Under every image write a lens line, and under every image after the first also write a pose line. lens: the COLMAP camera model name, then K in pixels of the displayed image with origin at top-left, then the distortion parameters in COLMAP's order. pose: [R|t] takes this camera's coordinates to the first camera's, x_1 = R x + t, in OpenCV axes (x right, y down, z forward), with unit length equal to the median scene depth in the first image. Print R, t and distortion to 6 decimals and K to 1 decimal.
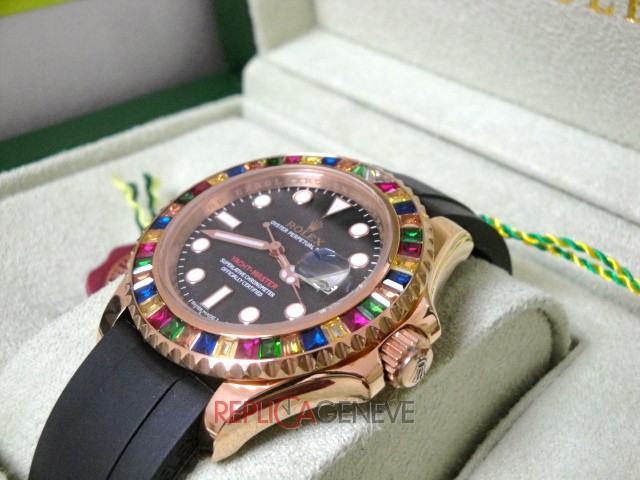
lens RADIAL K [[999.1, 0, 320.0], [0, 999.1, 240.0], [0, 0, 1]] dist [0.117072, -0.008011]
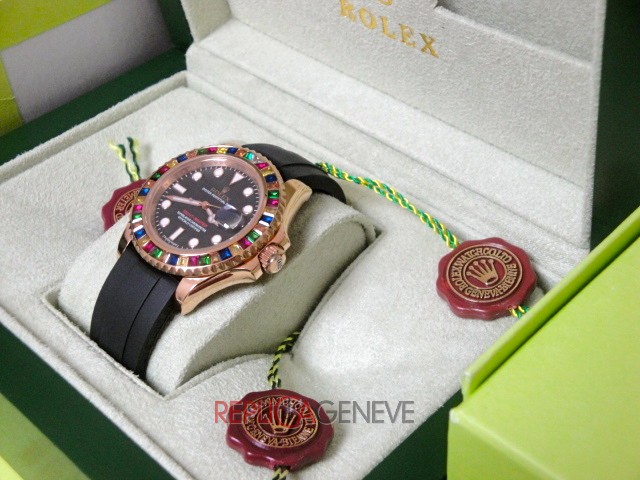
lens RADIAL K [[999.1, 0, 320.0], [0, 999.1, 240.0], [0, 0, 1]] dist [0.117072, -0.008011]
pose [[0.997185, -0.074136, 0.011258, 0.147727], [0.071012, 0.981866, 0.175776, -0.245580], [-0.024085, -0.174482, 0.984366, -0.903657]]
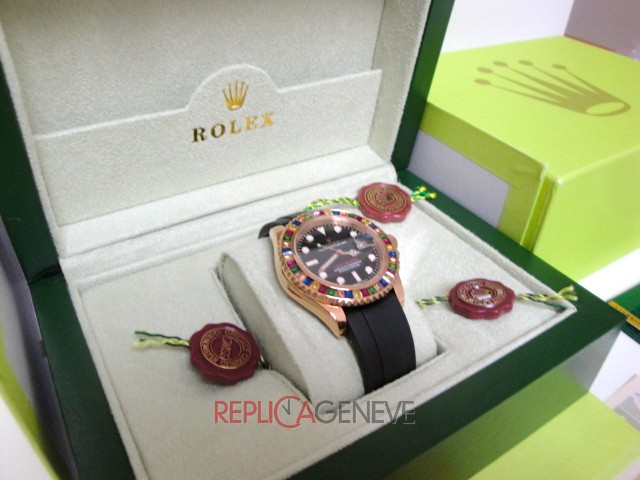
lens RADIAL K [[525.1, 0, 318.8], [0, 525.1, 235.0], [0, 0, 1]] dist [-0.158782, 0.106547]
pose [[0.176137, -0.568593, 0.803541, -1.072041], [0.496986, 0.755991, 0.426007, -0.602735], [-0.849694, 0.324313, 0.415741, 0.478835]]
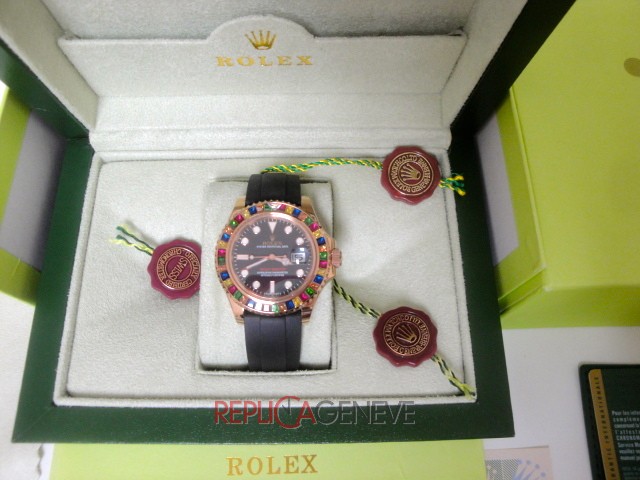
lens RADIAL K [[525.1, 0, 318.8], [0, 525.1, 235.0], [0, 0, 1]] dist [-0.158782, 0.106547]
pose [[0.661060, -0.691289, 0.291752, -0.325308], [0.387145, 0.647319, 0.656579, -0.888867], [-0.642742, -0.321088, 0.695546, -0.032369]]
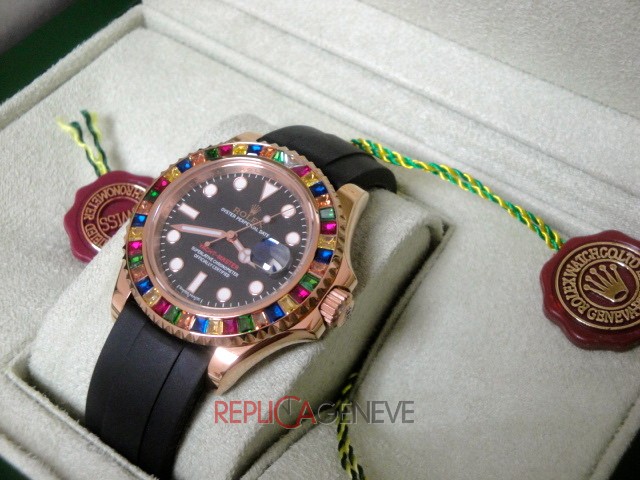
lens RADIAL K [[999.1, 0, 320.0], [0, 999.1, 240.0], [0, 0, 1]] dist [0.117072, -0.008011]
pose [[0.981127, -0.170610, 0.091009, -0.049711], [0.131175, 0.933045, 0.334994, -0.425725], [-0.142068, -0.316734, 0.937815, -0.304630]]
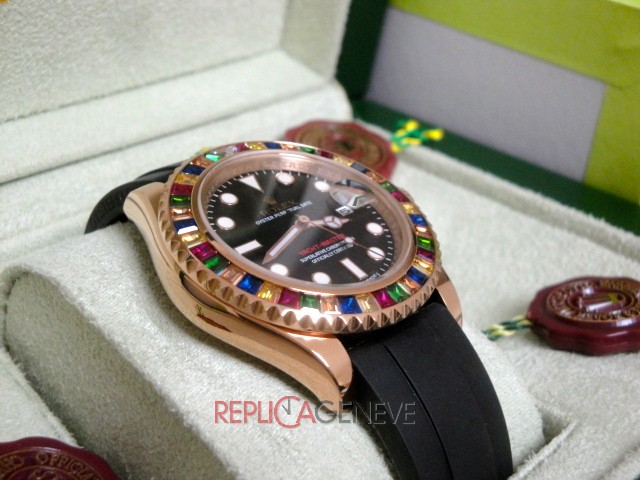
lens RADIAL K [[999.1, 0, 320.0], [0, 999.1, 240.0], [0, 0, 1]] dist [0.117072, -0.008011]
pose [[-0.057723, -0.493245, 0.867973, -0.981920], [0.483900, 0.746640, 0.456475, -0.456807], [-0.873217, 0.446361, 0.195583, 0.773204]]
